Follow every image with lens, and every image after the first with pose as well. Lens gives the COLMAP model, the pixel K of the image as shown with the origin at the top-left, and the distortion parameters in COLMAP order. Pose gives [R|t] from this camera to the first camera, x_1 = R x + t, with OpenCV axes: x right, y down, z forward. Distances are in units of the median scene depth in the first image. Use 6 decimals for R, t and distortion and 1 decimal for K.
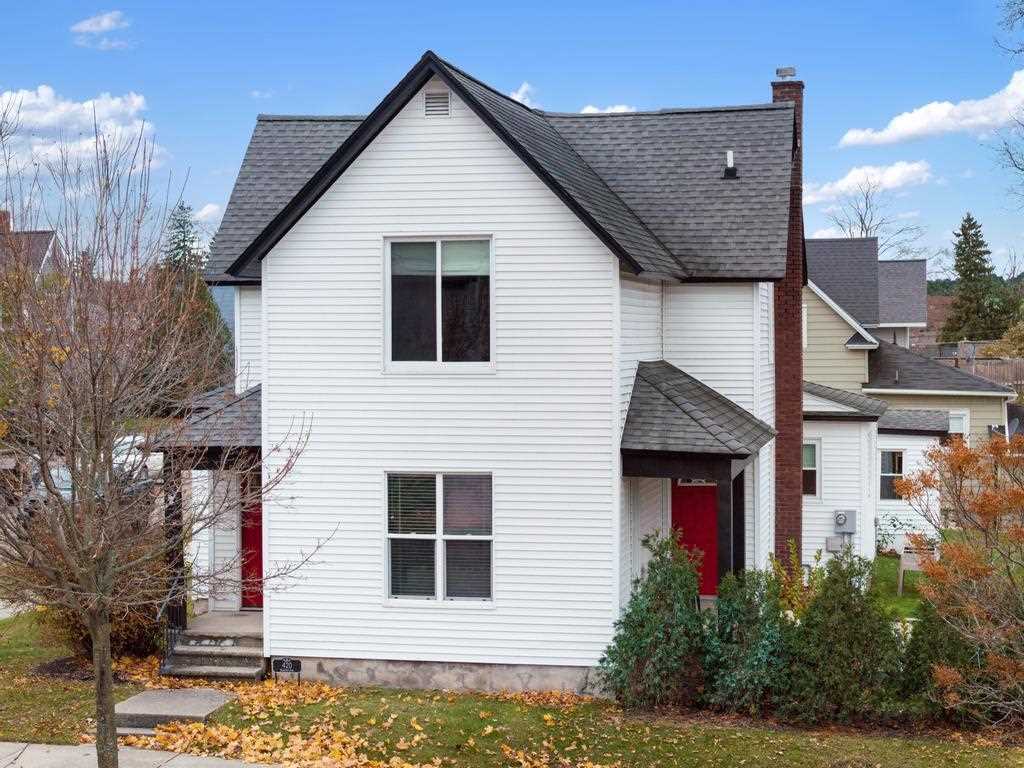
lens RADIAL K [[2035.6, 0, 512.0], [0, 2035.6, 384.0], [0, 0, 1]] dist [-0.089026, 0.043793]
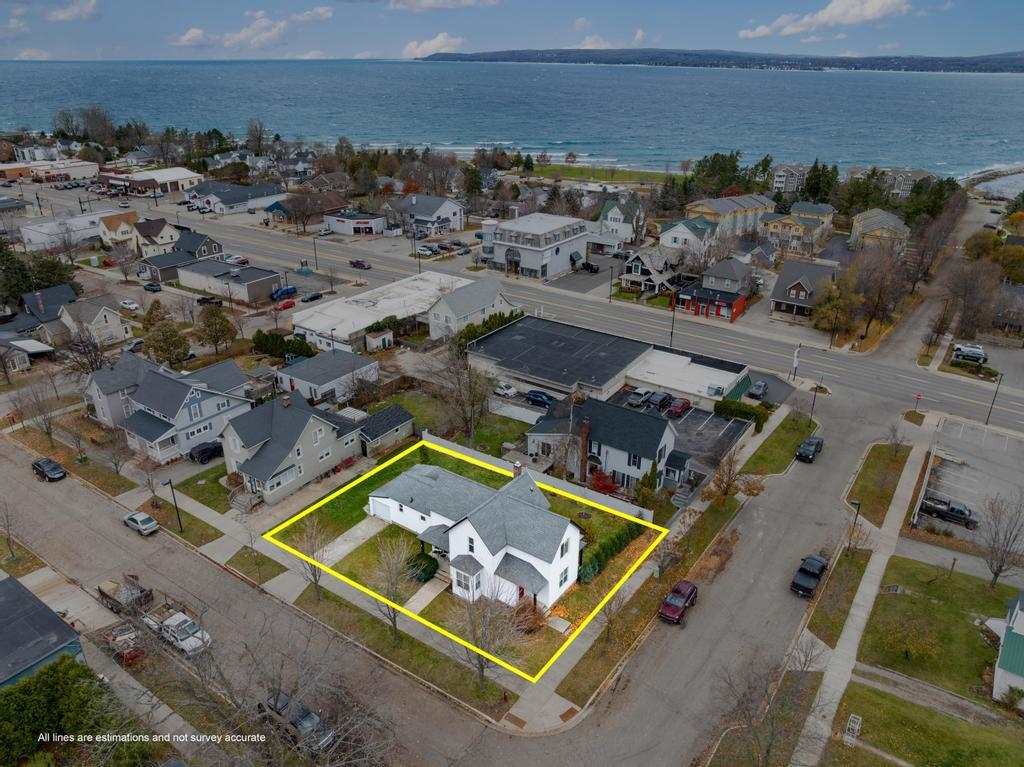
lens RADIAL K [[718.3, 0, 515.3], [0, 718.3, 377.6], [0, 0, 1]] dist [-0.037747, 0.000930]
pose [[0.392222, -0.368700, 0.842747, -1.823960], [0.012809, 0.918258, 0.395775, -1.448902], [-0.919781, -0.144437, 0.364884, 0.385938]]
